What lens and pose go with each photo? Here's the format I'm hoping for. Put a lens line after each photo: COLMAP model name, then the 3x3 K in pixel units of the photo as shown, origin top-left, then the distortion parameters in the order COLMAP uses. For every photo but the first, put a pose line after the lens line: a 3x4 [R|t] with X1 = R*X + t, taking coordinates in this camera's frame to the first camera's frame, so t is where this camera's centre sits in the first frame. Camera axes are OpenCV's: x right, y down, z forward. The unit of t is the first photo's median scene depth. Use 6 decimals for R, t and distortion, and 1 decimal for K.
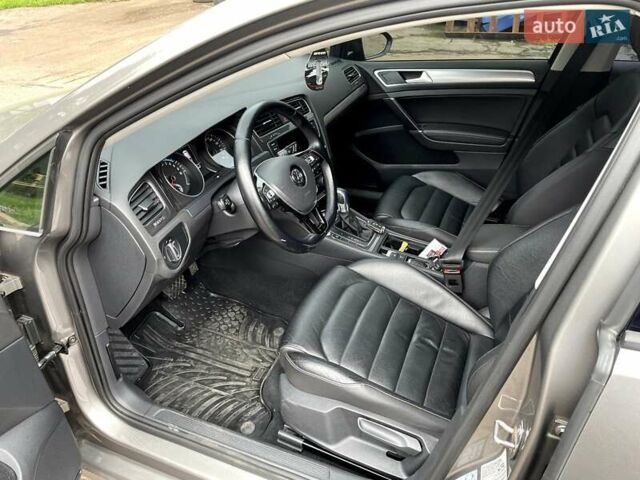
lens RADIAL K [[480.1, 0, 320.0], [0, 480.1, 240.0], [0, 0, 1]] dist [0.055098, -0.085700]
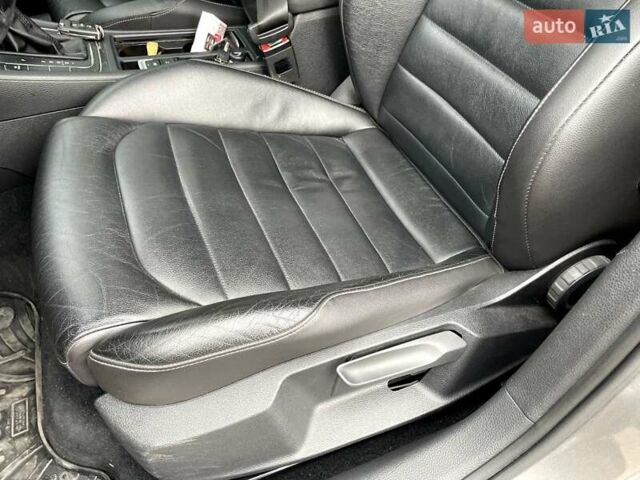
lens RADIAL K [[480.1, 0, 320.0], [0, 480.1, 240.0], [0, 0, 1]] dist [0.055098, -0.085700]
pose [[0.707731, -0.500812, 0.498301, -0.066766], [0.358331, 0.862332, 0.357745, 0.070725], [-0.608865, -0.074630, 0.789756, 0.472901]]
